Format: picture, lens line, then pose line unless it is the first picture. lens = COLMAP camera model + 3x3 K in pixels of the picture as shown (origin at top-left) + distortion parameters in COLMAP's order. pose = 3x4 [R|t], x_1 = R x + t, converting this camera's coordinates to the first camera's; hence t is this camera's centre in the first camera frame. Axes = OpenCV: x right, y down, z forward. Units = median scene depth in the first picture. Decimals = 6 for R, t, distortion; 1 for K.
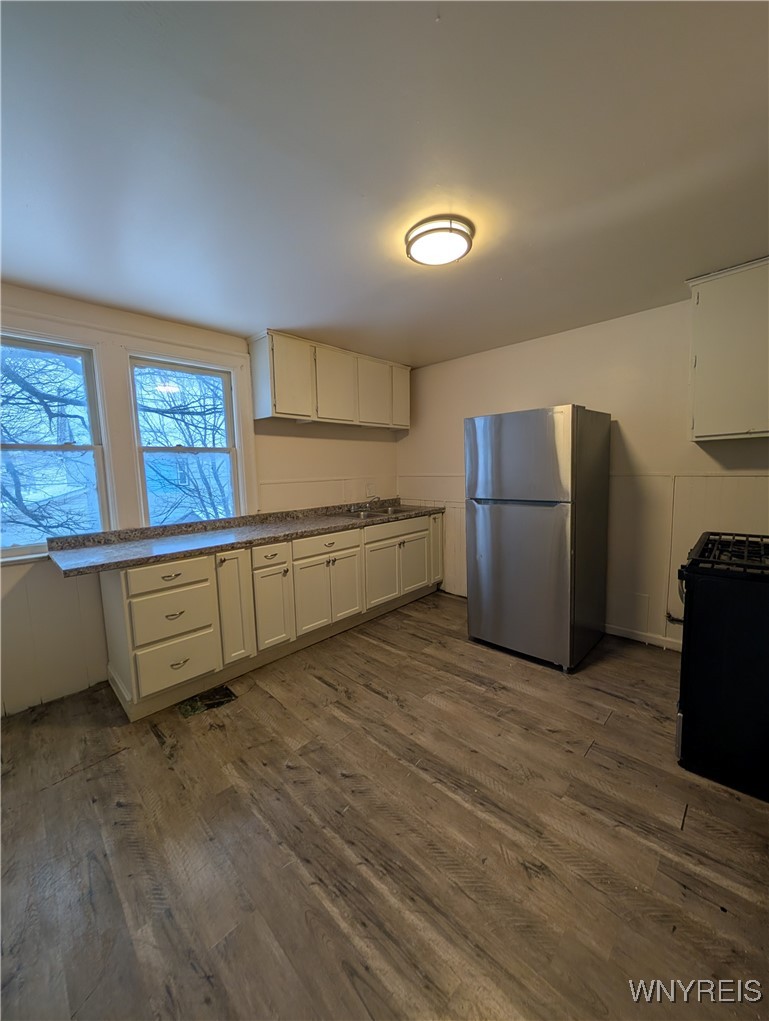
lens RADIAL K [[385.6, 0, 383.1], [0, 385.6, 508.5], [0, 0, 1]] dist [-0.000755, 0.000474]
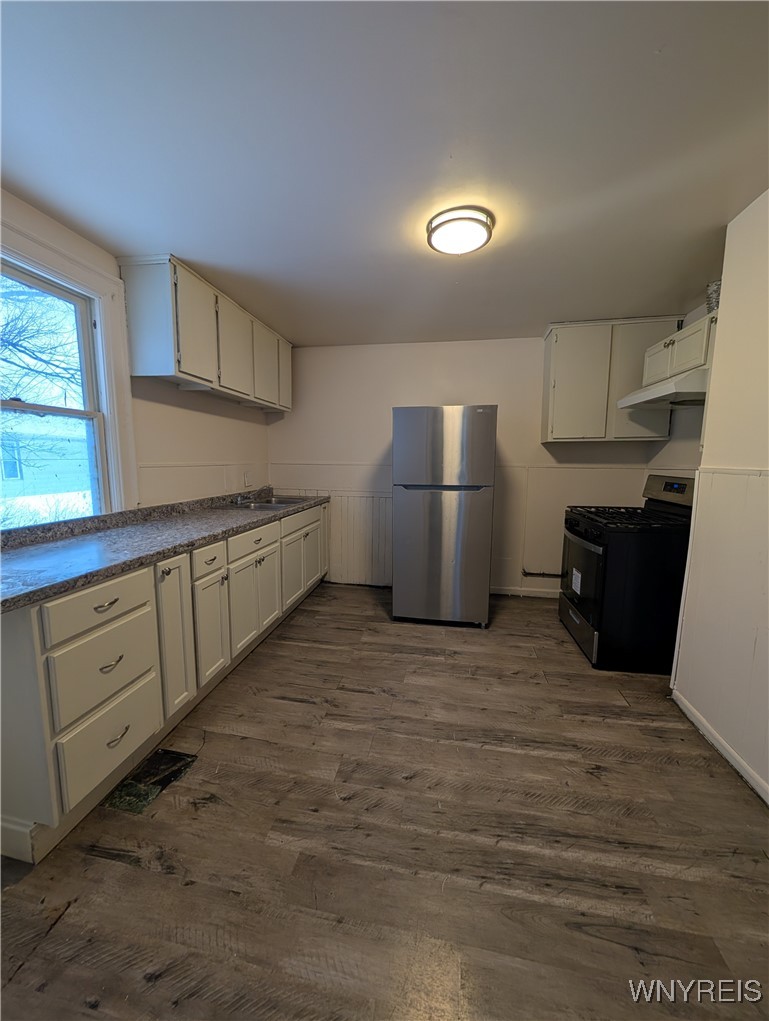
lens RADIAL K [[385.6, 0, 380.1], [0, 385.6, 508.6], [0, 0, 1]] dist [-0.000755, 0.000474]
pose [[0.824109, -0.037966, 0.565157, -0.530474], [0.029817, 0.999276, 0.023650, 0.016155], [-0.565646, -0.002639, 0.824644, 0.221051]]
